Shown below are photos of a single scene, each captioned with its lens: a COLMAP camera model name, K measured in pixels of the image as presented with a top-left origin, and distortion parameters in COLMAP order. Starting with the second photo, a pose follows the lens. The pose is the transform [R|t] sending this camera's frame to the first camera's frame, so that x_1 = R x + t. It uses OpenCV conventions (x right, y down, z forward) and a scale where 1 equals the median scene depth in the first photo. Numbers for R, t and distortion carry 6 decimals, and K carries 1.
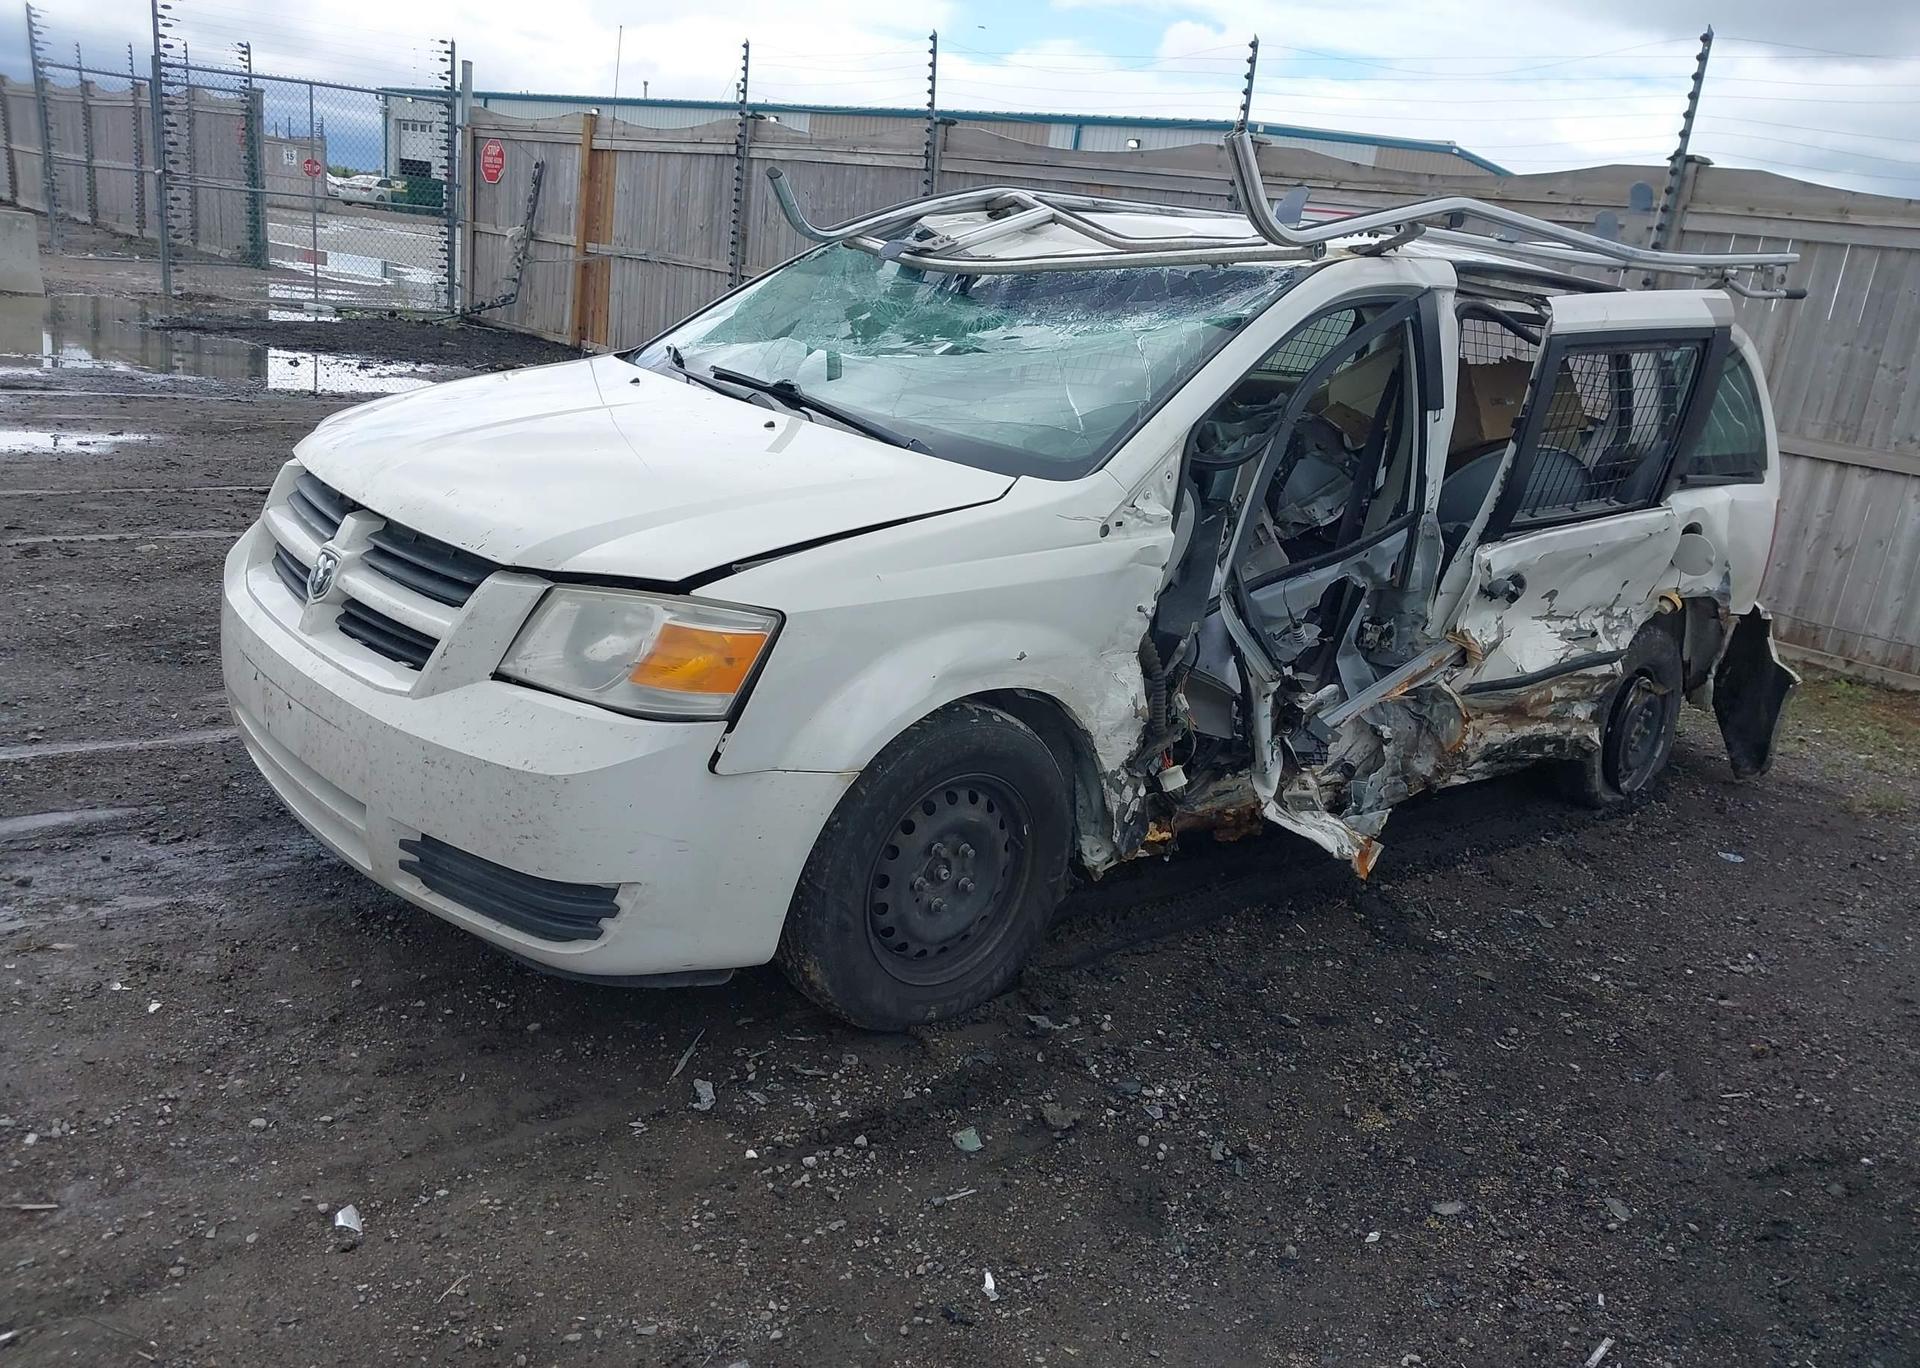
lens RADIAL K [[1501.8, 0, 951.1], [0, 1501.8, 685.9], [0, 0, 1]] dist [0.044610, -0.065464]
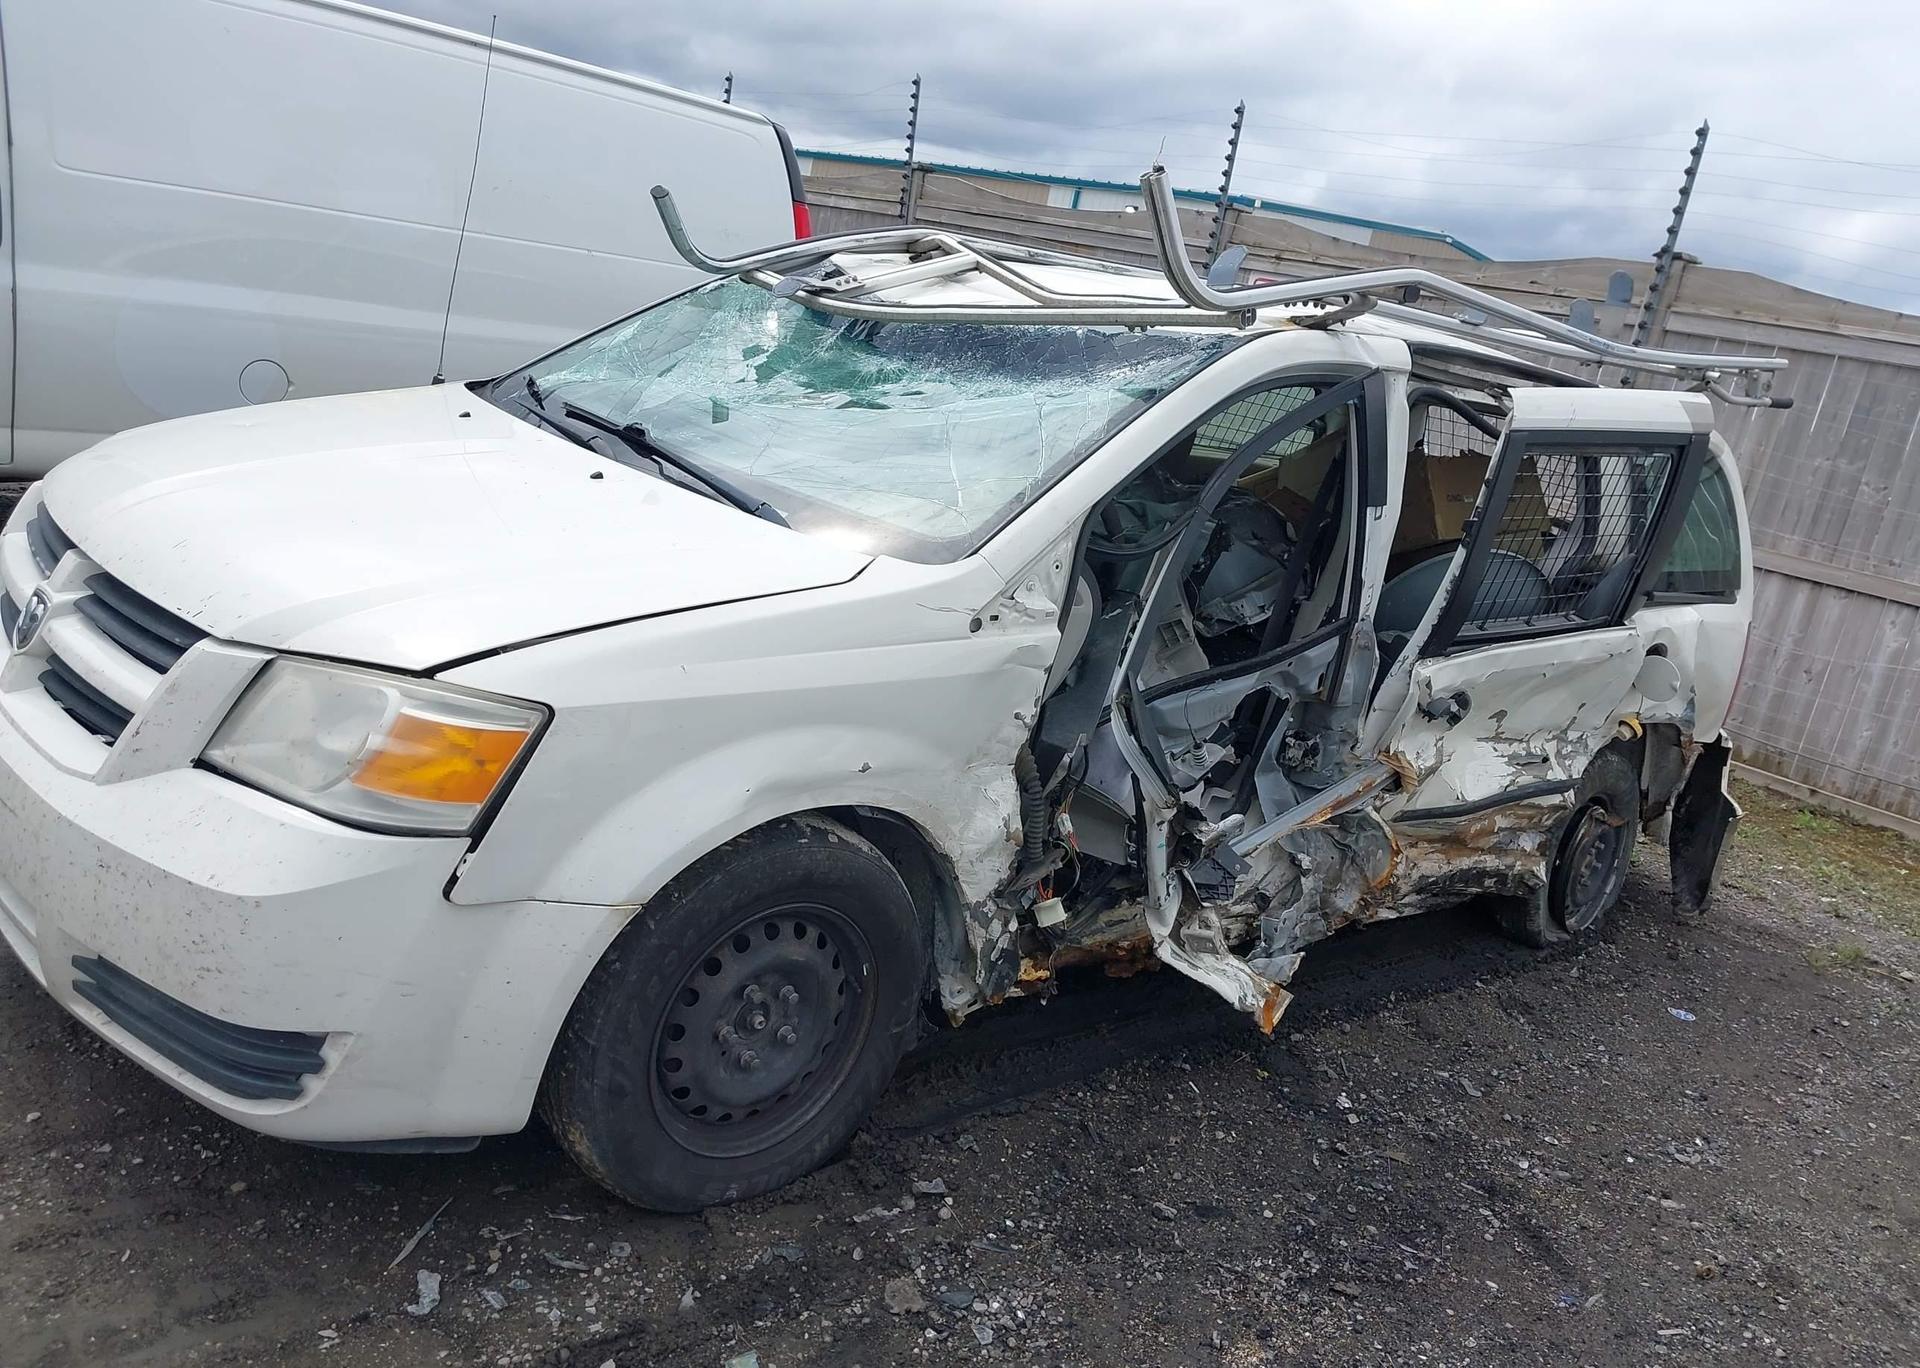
lens RADIAL K [[1501.8, 0, 965.0], [0, 1501.8, 697.3], [0, 0, 1]] dist [0.044610, -0.065464]
pose [[0.997784, 0.060546, 0.027597, 0.067246], [-0.059803, 0.997845, -0.026982, -0.035219], [-0.029171, 0.025272, 0.999255, 0.136460]]
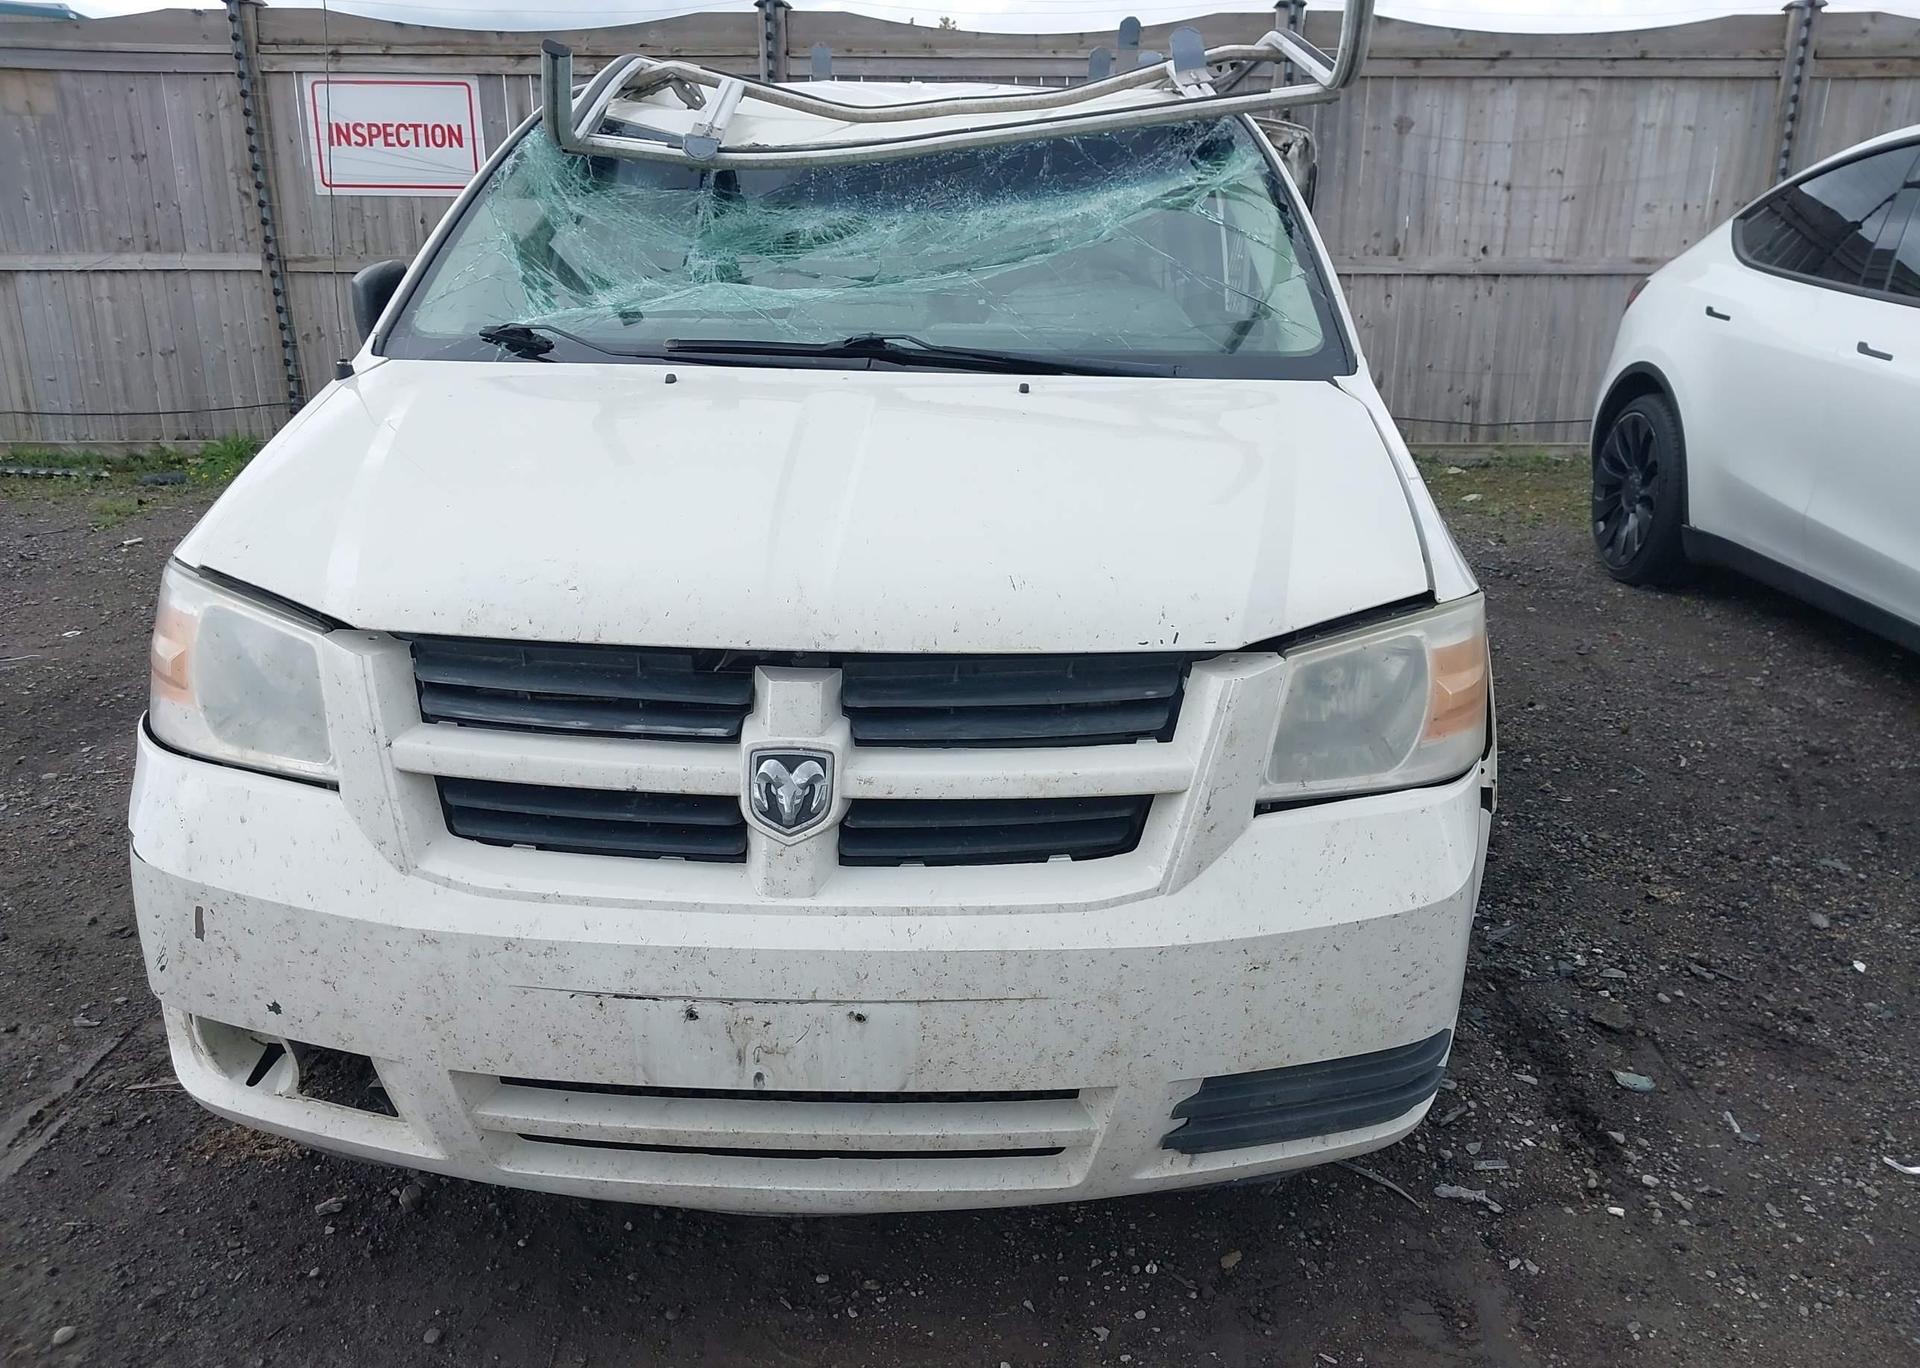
lens RADIAL K [[1501.8, 0, 965.7], [0, 1501.8, 684.6], [0, 0, 1]] dist [0.044610, -0.065464]
pose [[0.682248, -0.331255, 0.651773, -0.642754], [0.278143, 0.942036, 0.187629, -0.176440], [-0.676147, 0.053276, 0.734838, 0.463515]]
